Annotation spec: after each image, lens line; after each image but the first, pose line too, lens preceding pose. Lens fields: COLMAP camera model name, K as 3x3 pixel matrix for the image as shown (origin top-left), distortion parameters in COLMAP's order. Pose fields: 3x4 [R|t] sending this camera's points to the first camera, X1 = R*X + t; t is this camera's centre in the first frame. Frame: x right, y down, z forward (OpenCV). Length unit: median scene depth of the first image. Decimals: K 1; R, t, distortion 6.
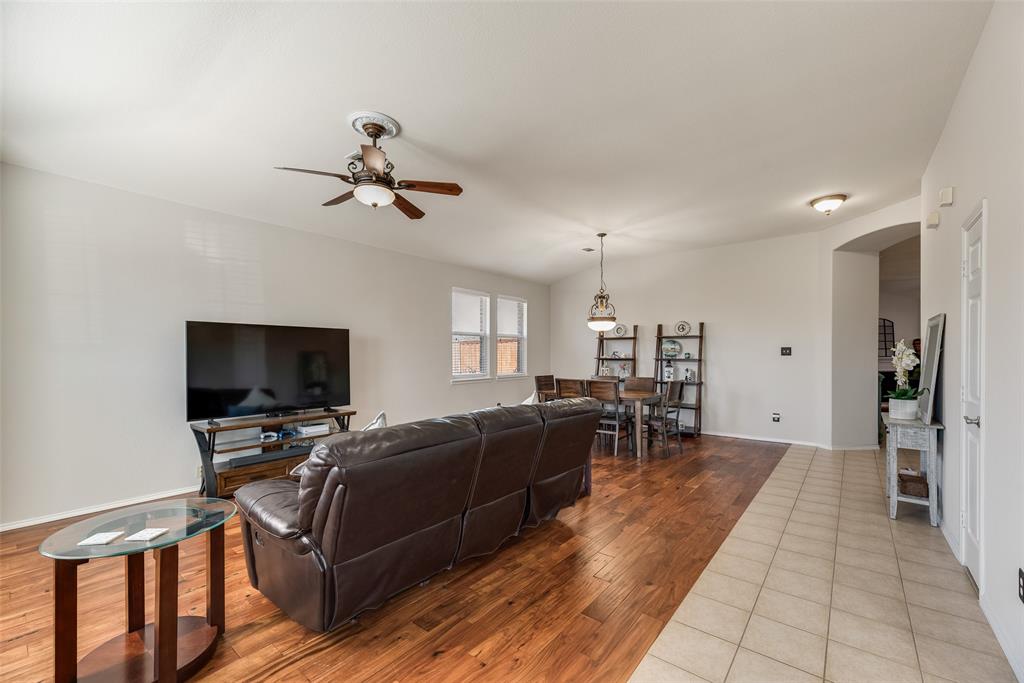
lens RADIAL K [[417.8, 0, 516.1], [0, 417.8, 356.0], [0, 0, 1]] dist [0.007018, -0.000865]
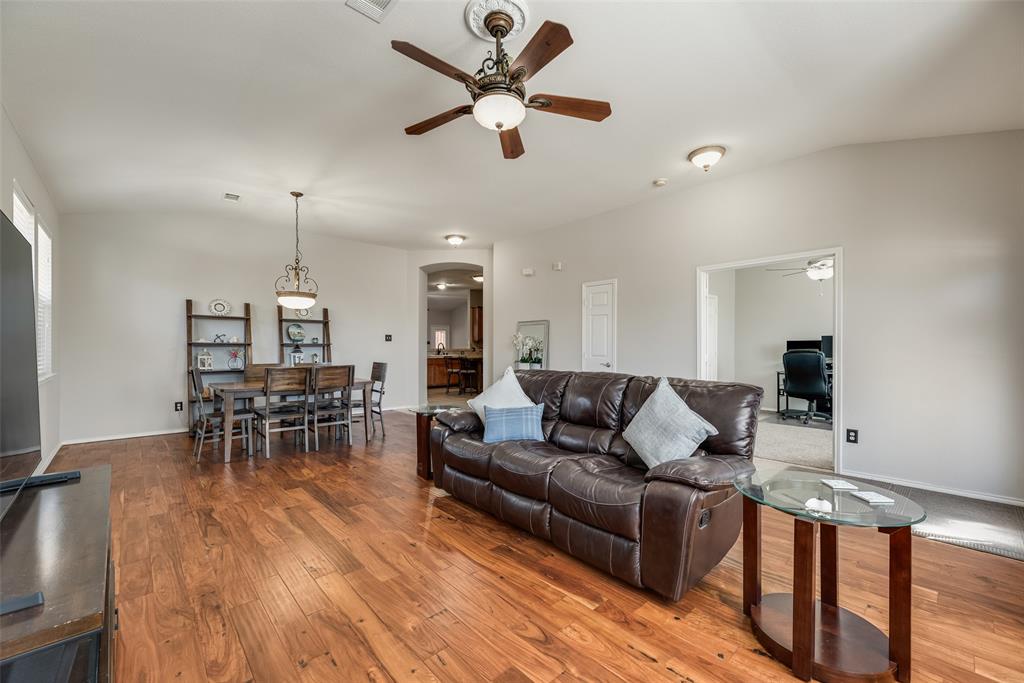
lens RADIAL K [[417.8, 0, 510.5], [0, 417.8, 348.1], [0, 0, 1]] dist [0.007018, -0.000865]
pose [[0.154461, -0.001120, 0.987998, -0.752670], [0.003636, 0.999993, 0.000565, 0.027626], [-0.987992, 0.003506, 0.154464, 0.606196]]
